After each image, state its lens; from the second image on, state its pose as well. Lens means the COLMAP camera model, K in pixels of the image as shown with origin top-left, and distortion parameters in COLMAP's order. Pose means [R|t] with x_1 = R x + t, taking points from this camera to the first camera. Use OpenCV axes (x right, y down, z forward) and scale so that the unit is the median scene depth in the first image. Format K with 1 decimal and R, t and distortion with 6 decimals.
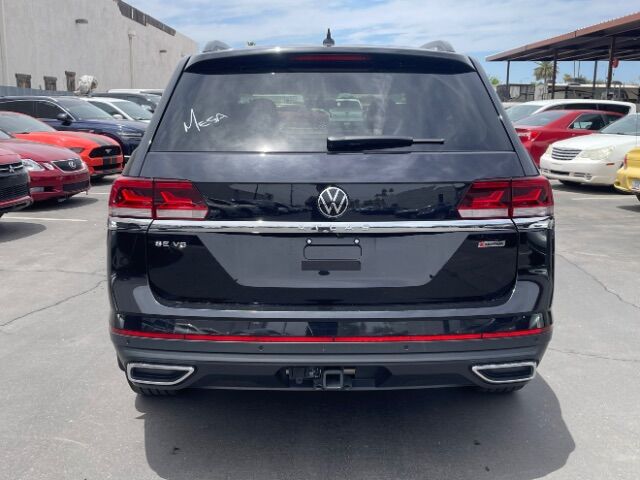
lens RADIAL K [[764.7, 0, 320.0], [0, 764.7, 240.0], [0, 0, 1]] dist [0.017883, 0.030052]
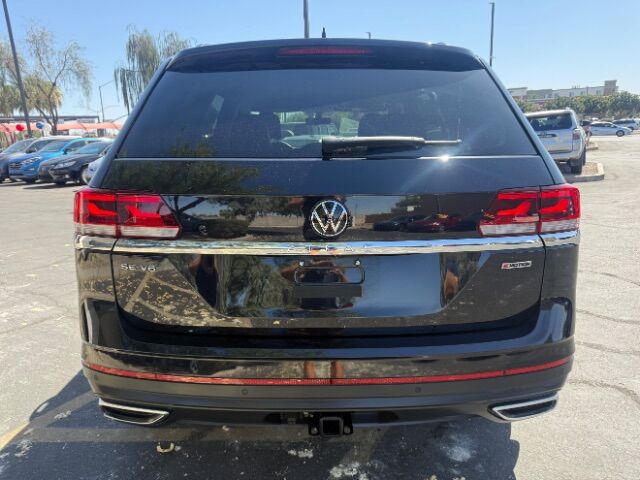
lens RADIAL K [[461.0, 0, 320.0], [0, 461.0, 240.0], [0, 0, 1]] dist [0.002089, -0.000566]
pose [[0.999967, -0.006921, -0.004163, 0.008321], [0.007086, 0.999134, 0.040991, -0.044656], [0.003876, -0.041020, 0.999151, 0.487917]]
